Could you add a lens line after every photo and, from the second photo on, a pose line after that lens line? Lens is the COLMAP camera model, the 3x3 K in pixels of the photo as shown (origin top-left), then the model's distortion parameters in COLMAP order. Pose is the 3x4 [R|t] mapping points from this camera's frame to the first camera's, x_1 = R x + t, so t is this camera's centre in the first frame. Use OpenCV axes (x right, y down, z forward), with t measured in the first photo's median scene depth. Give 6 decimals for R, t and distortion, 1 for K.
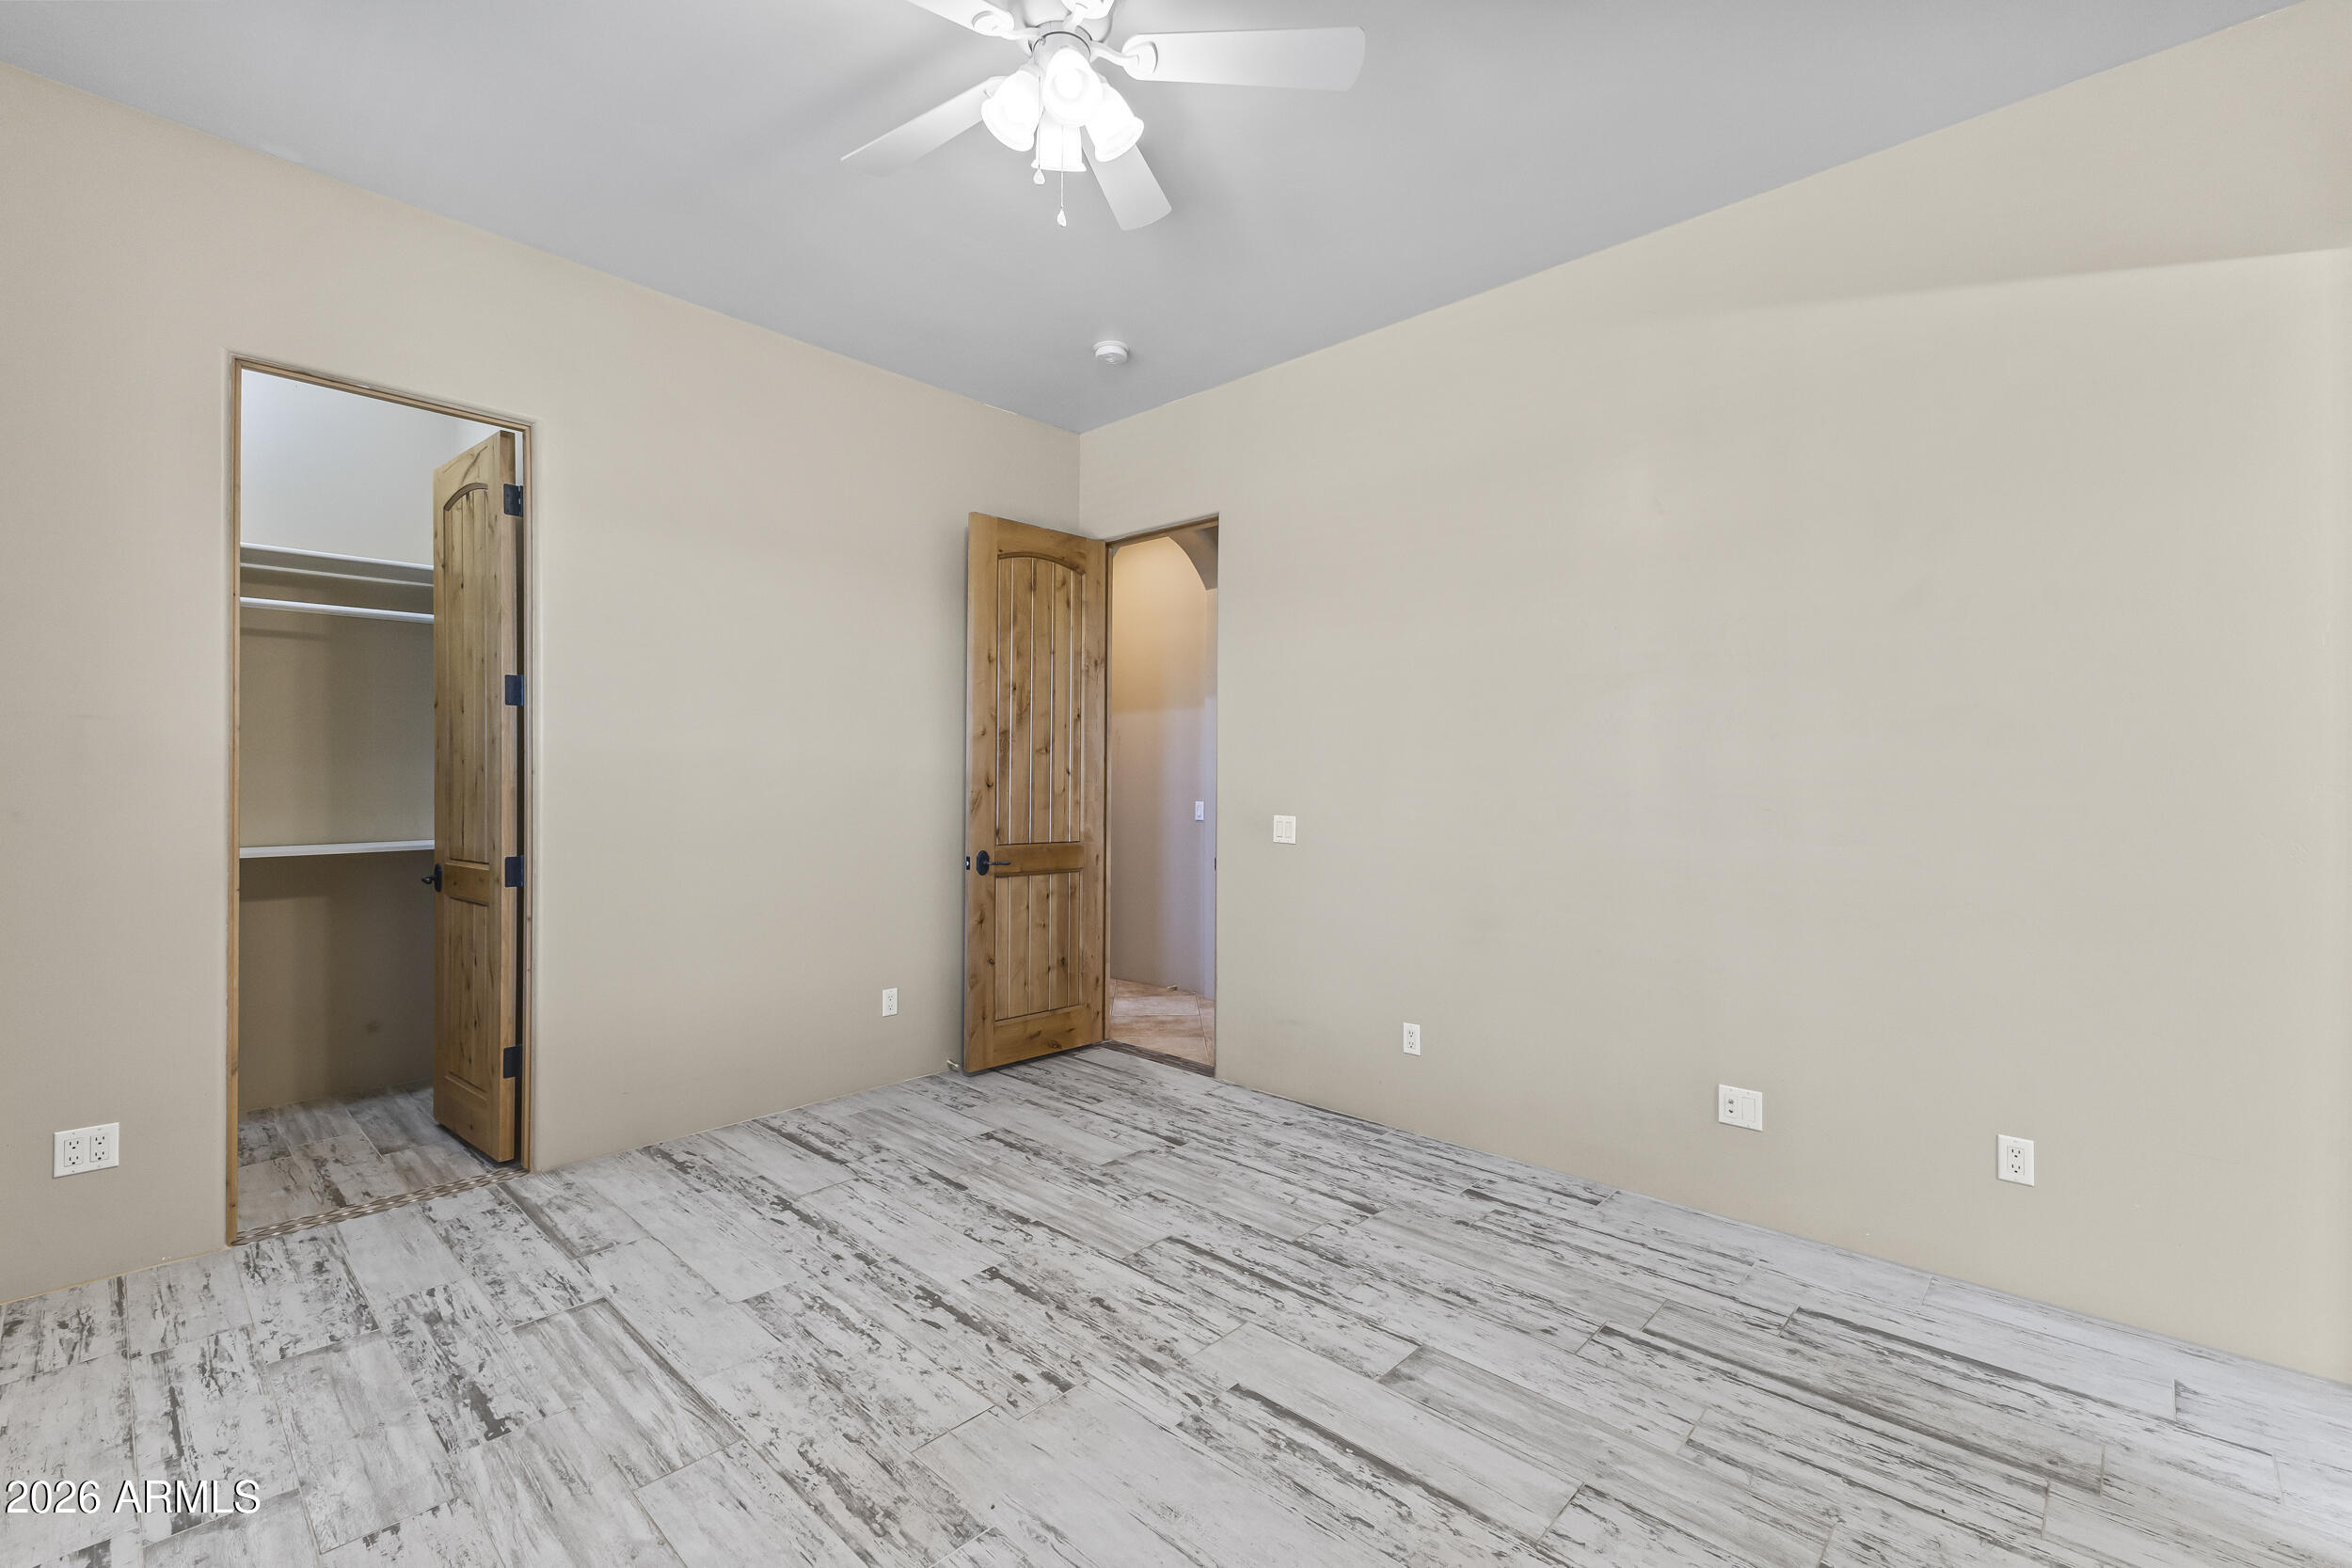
lens RADIAL K [[1024.6, 0, 1175.9], [0, 1024.6, 777.5], [0, 0, 1]] dist [0.005214, 0.000703]
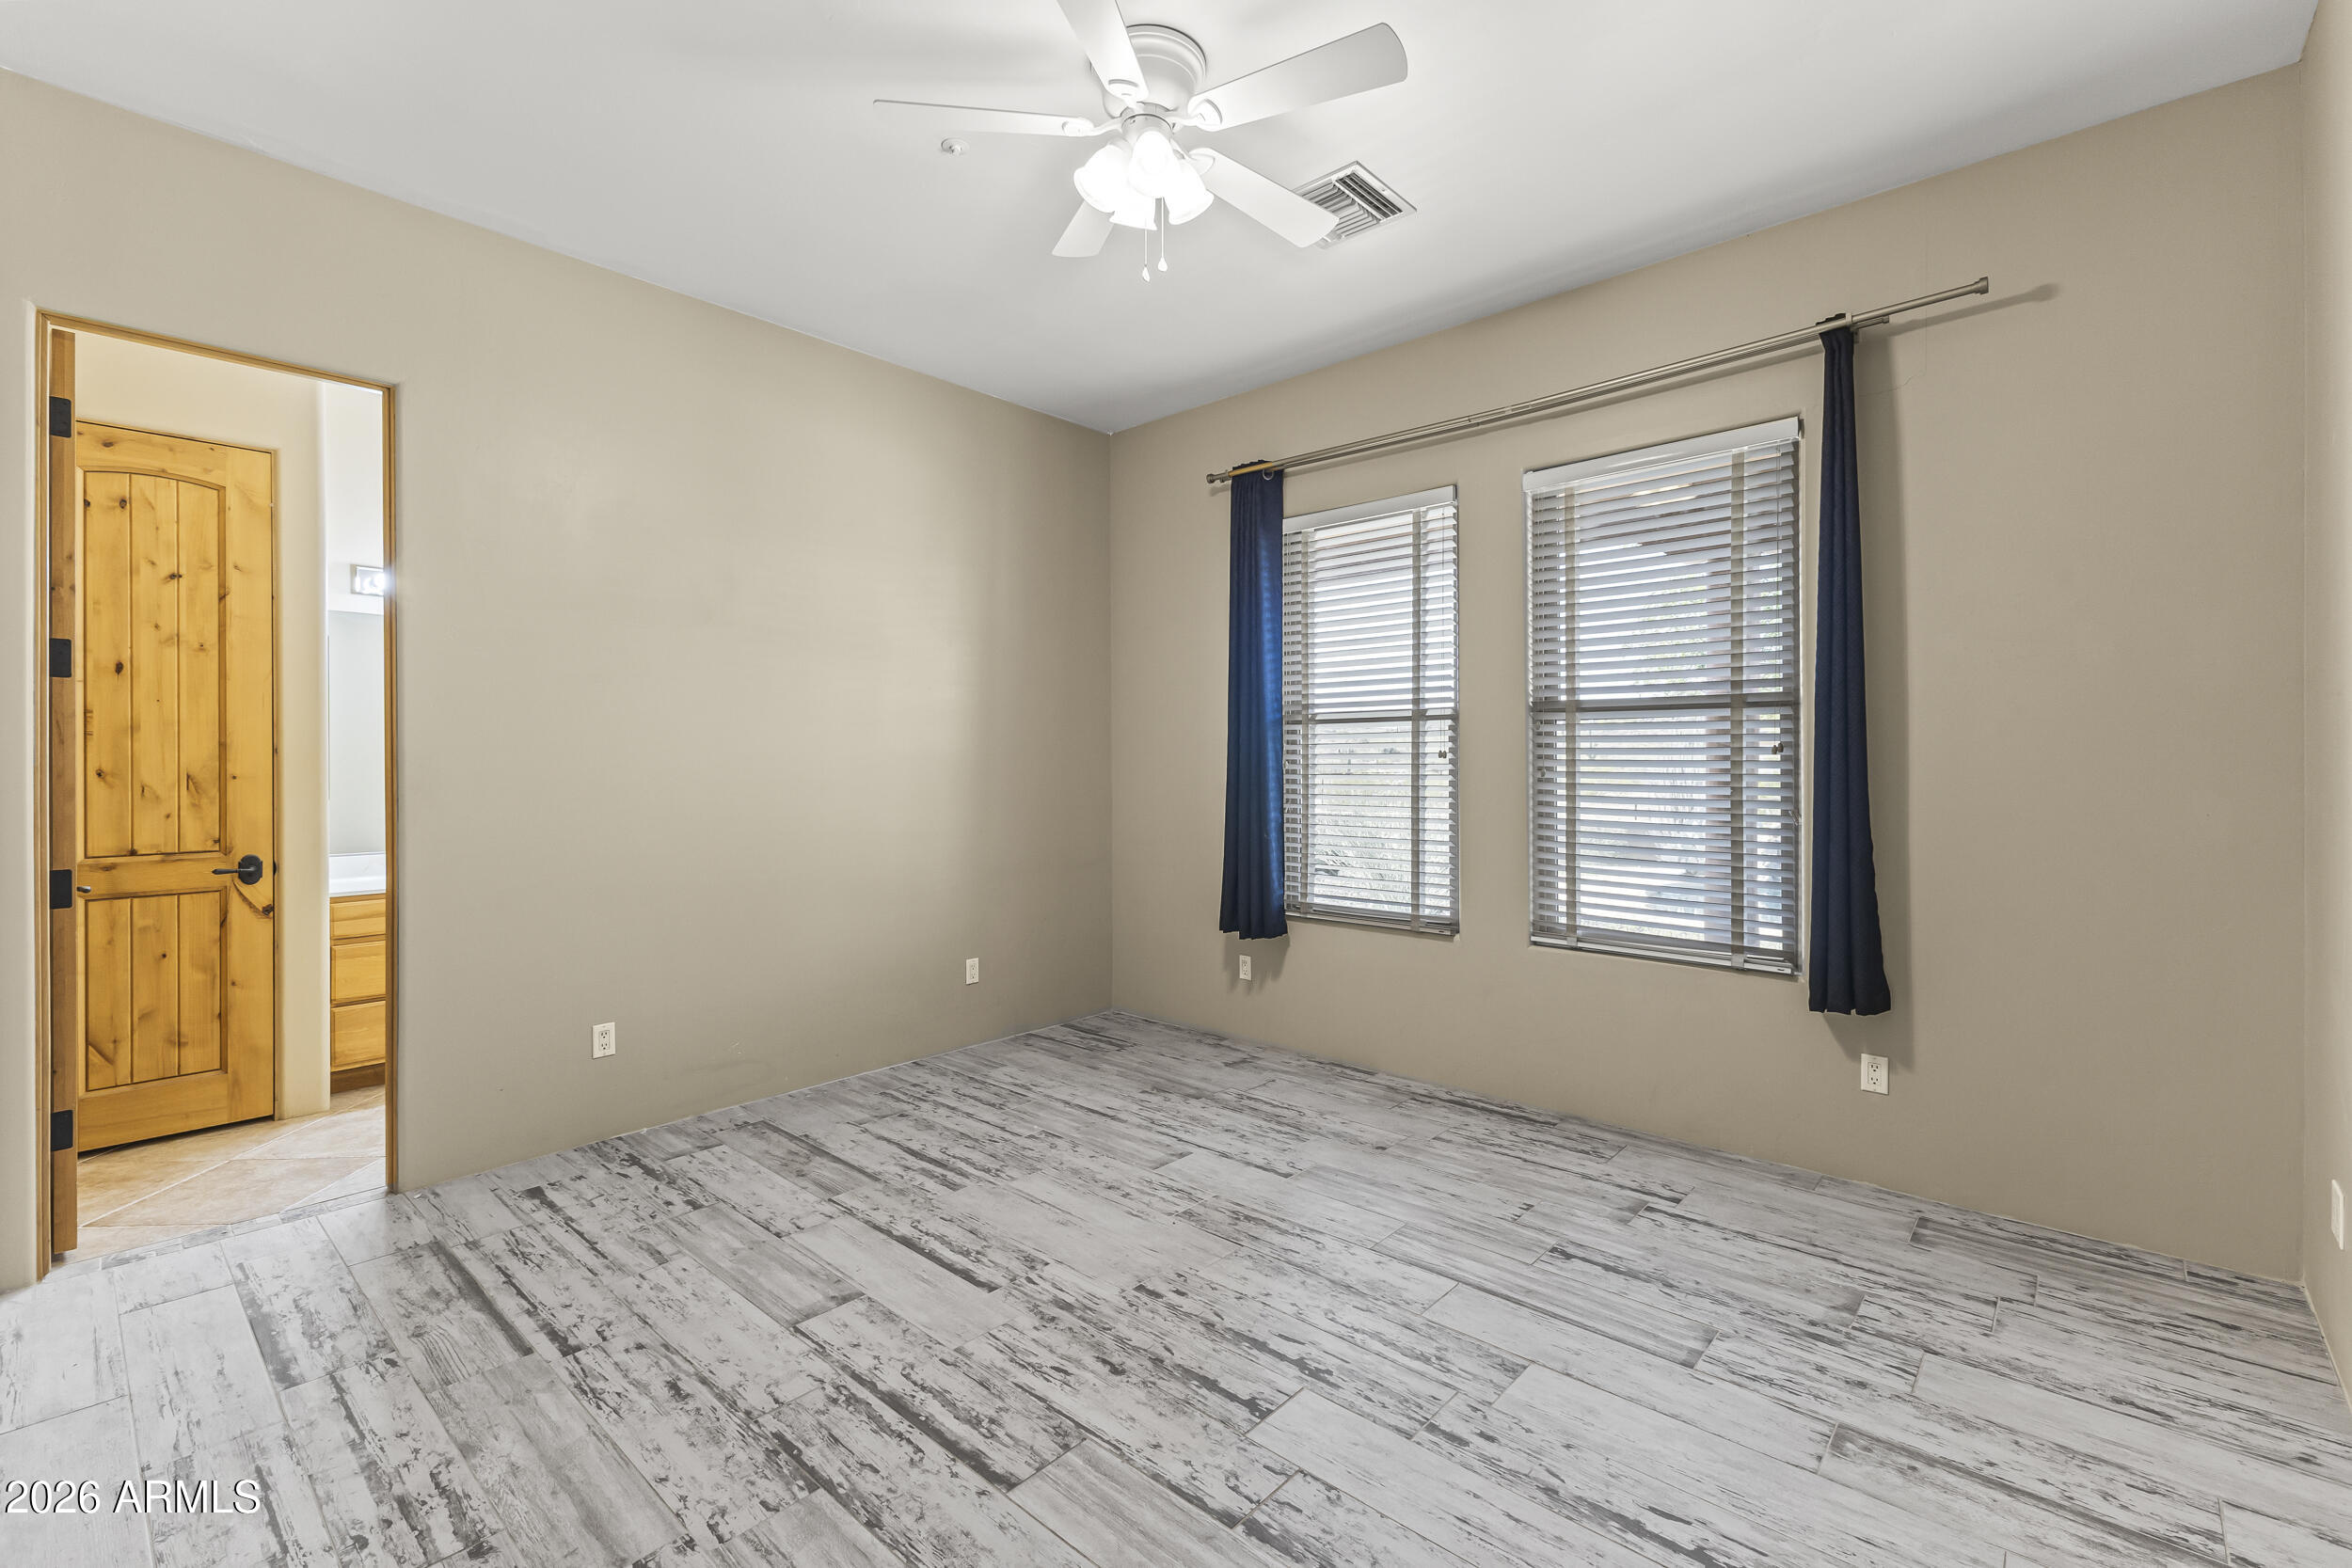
lens RADIAL K [[1024.6, 0, 1176.3], [0, 1024.6, 772.4], [0, 0, 1]] dist [0.005214, 0.000703]
pose [[-0.999837, -0.001700, -0.017973, -0.112886], [-0.001817, 0.999978, 0.006455, 0.002596], [0.017961, 0.006487, -0.999818, 1.914116]]
